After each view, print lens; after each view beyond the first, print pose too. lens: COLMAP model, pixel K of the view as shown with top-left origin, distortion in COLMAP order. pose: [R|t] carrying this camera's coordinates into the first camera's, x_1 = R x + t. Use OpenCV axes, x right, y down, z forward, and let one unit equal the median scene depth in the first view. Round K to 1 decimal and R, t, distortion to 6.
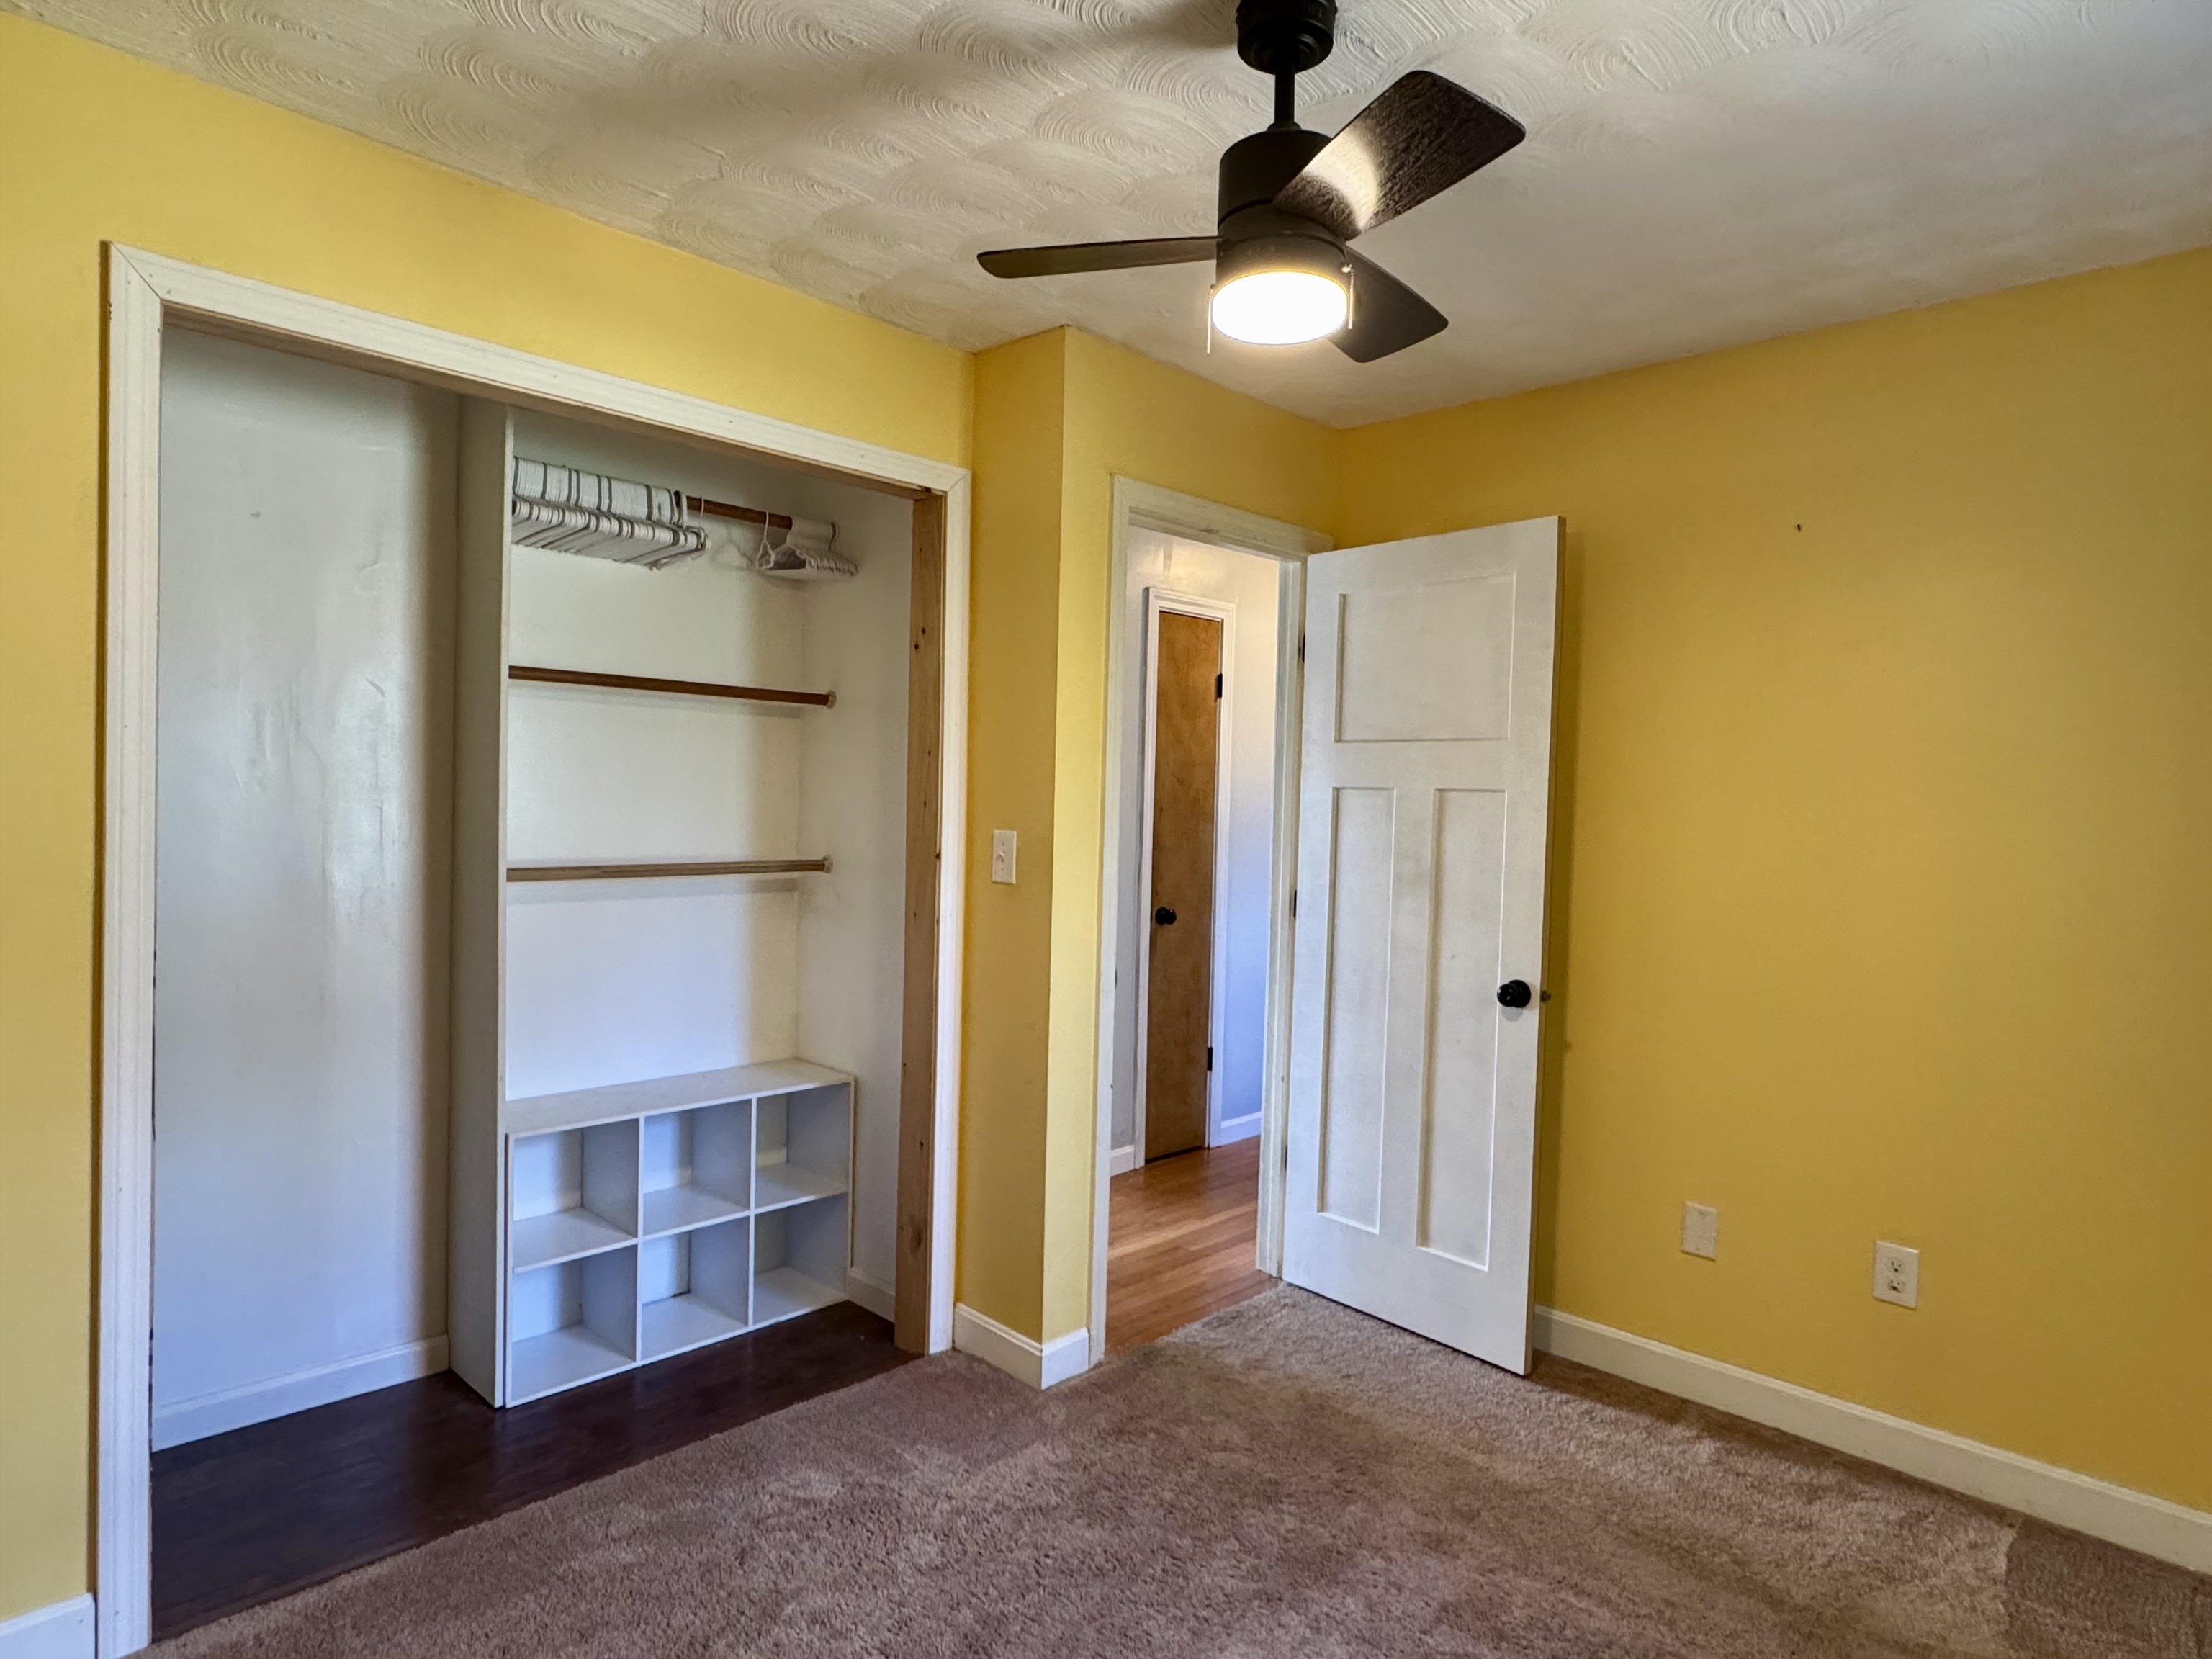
lens RADIAL K [[1275.6, 0, 1106.8], [0, 1275.6, 828.4], [0, 0, 1]] dist [-0.001482, 0.002678]
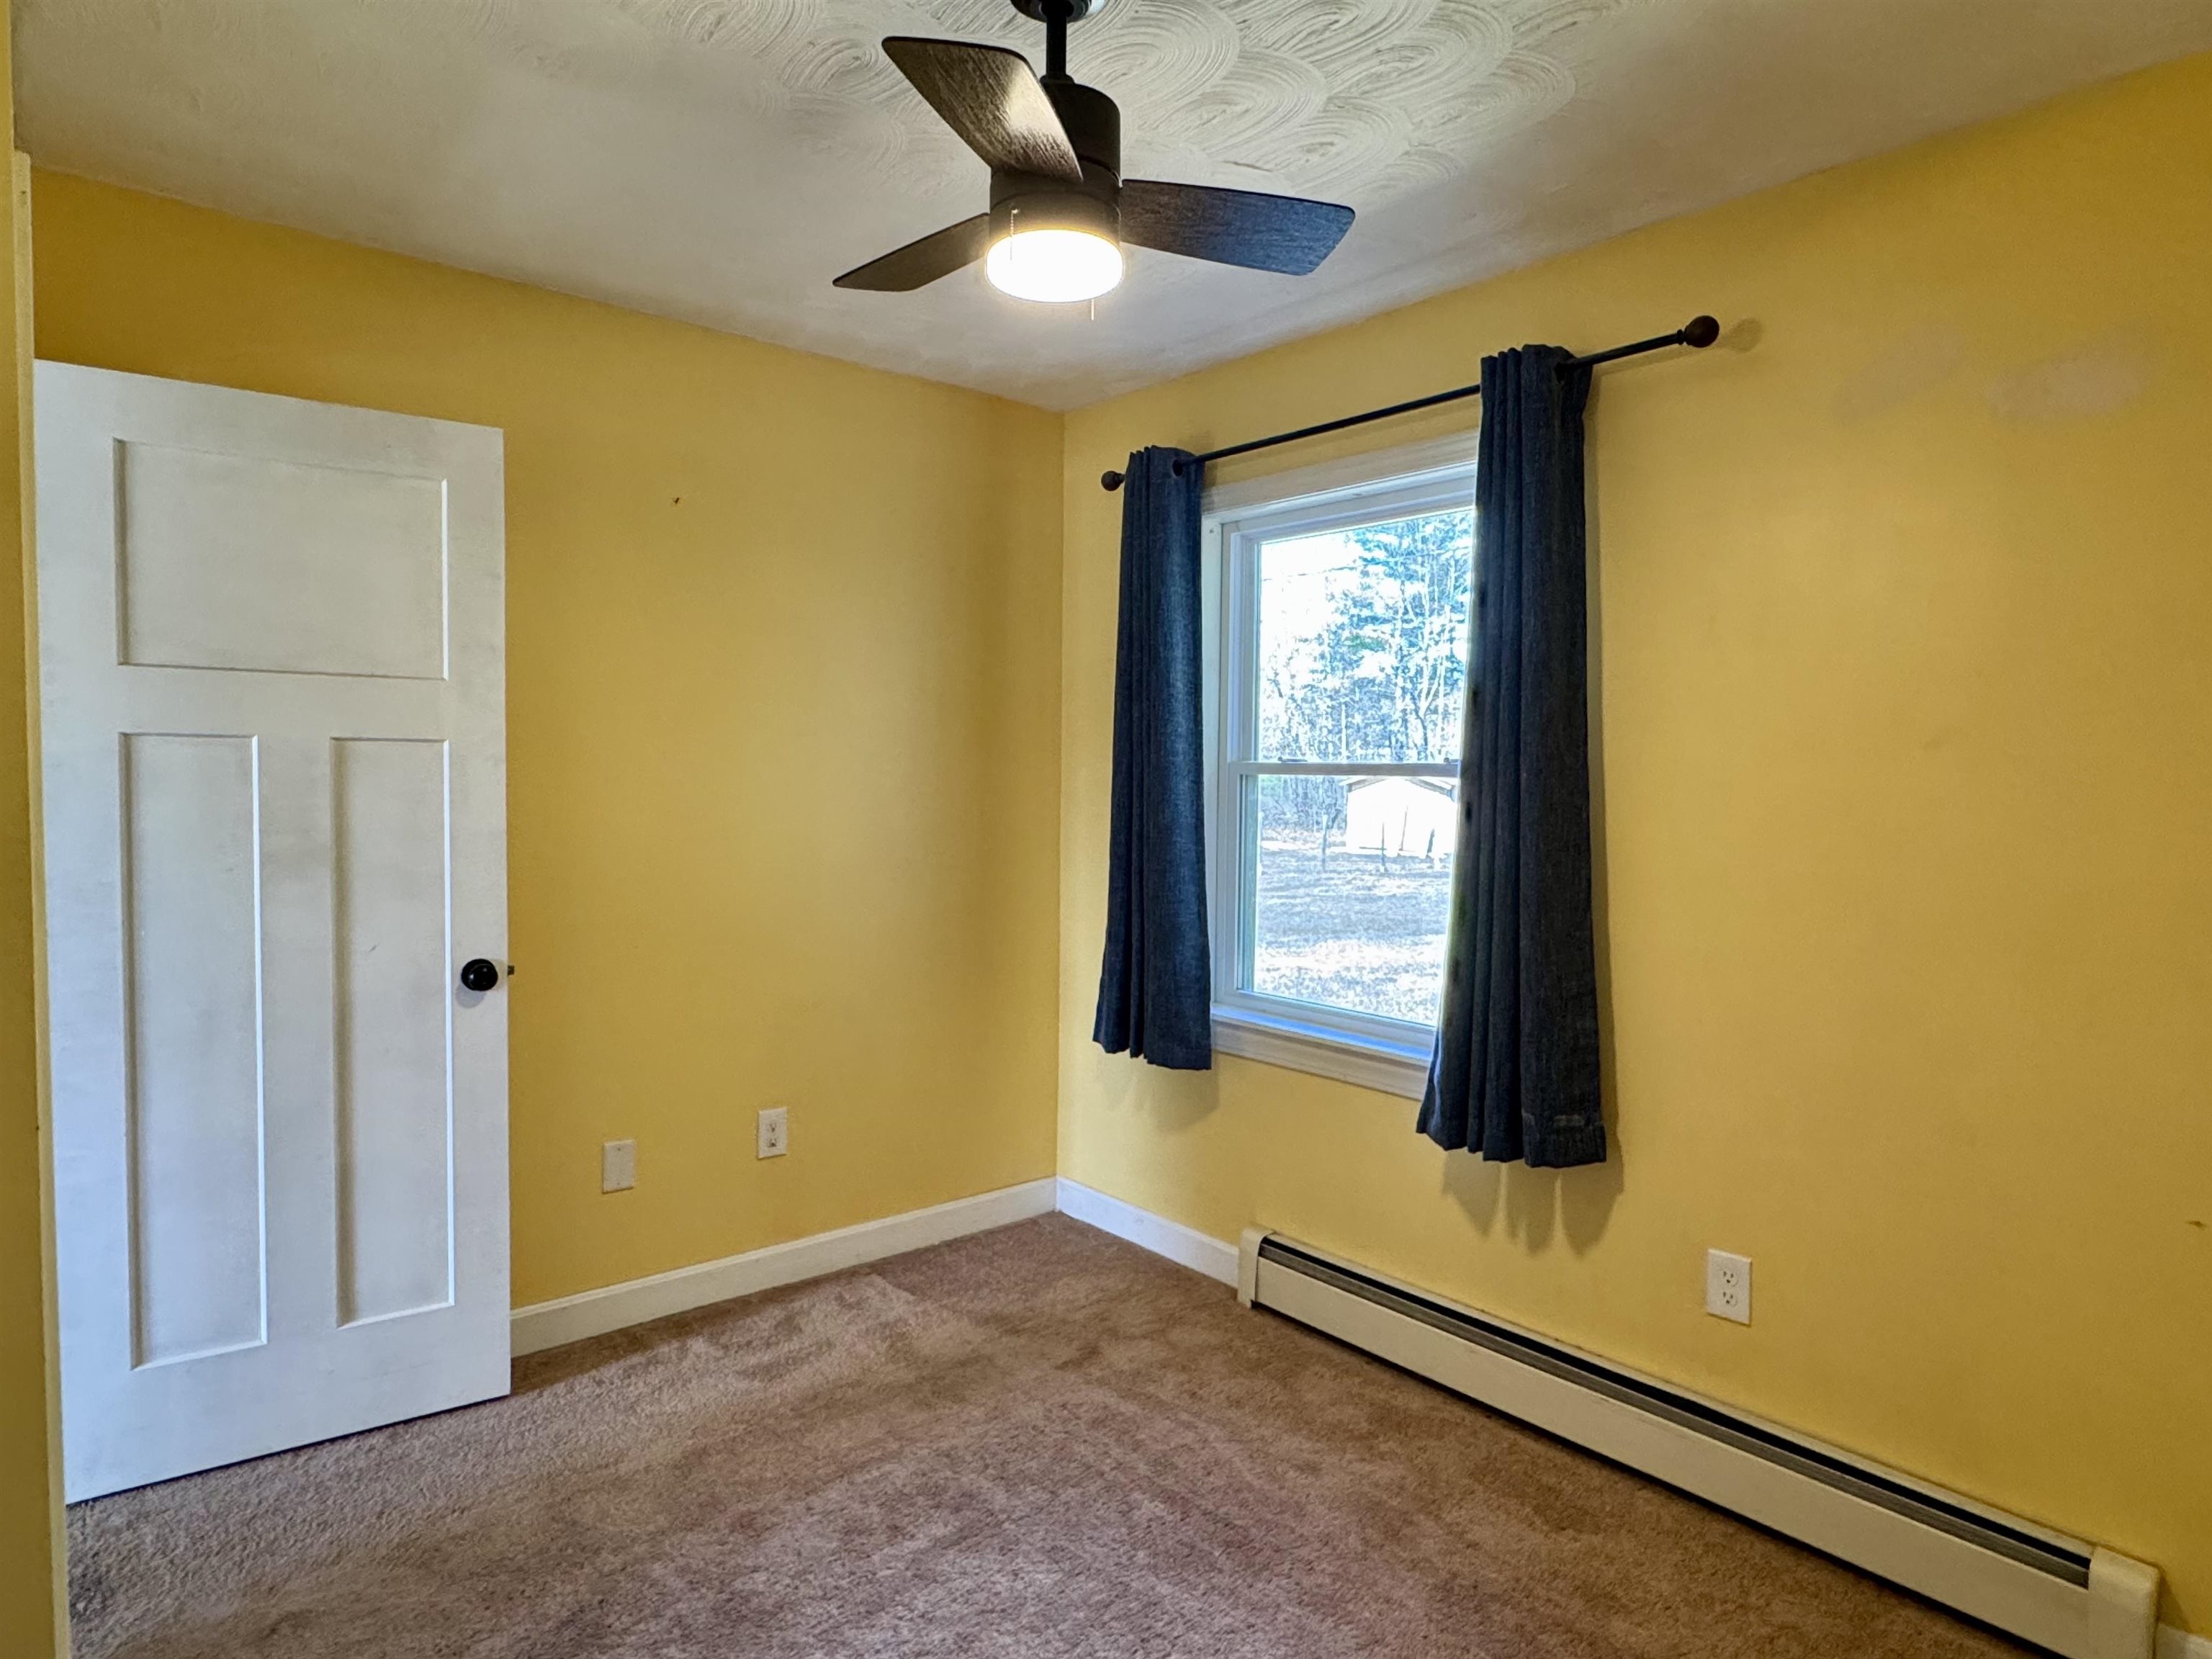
lens RADIAL K [[1275.6, 0, 1110.0], [0, 1275.6, 818.6], [0, 0, 1]] dist [-0.001482, 0.002678]
pose [[0.100319, -0.066525, 0.992729, -0.491664], [0.012723, 0.997766, 0.065577, -0.028240], [-0.994874, 0.006052, 0.100941, 0.483031]]
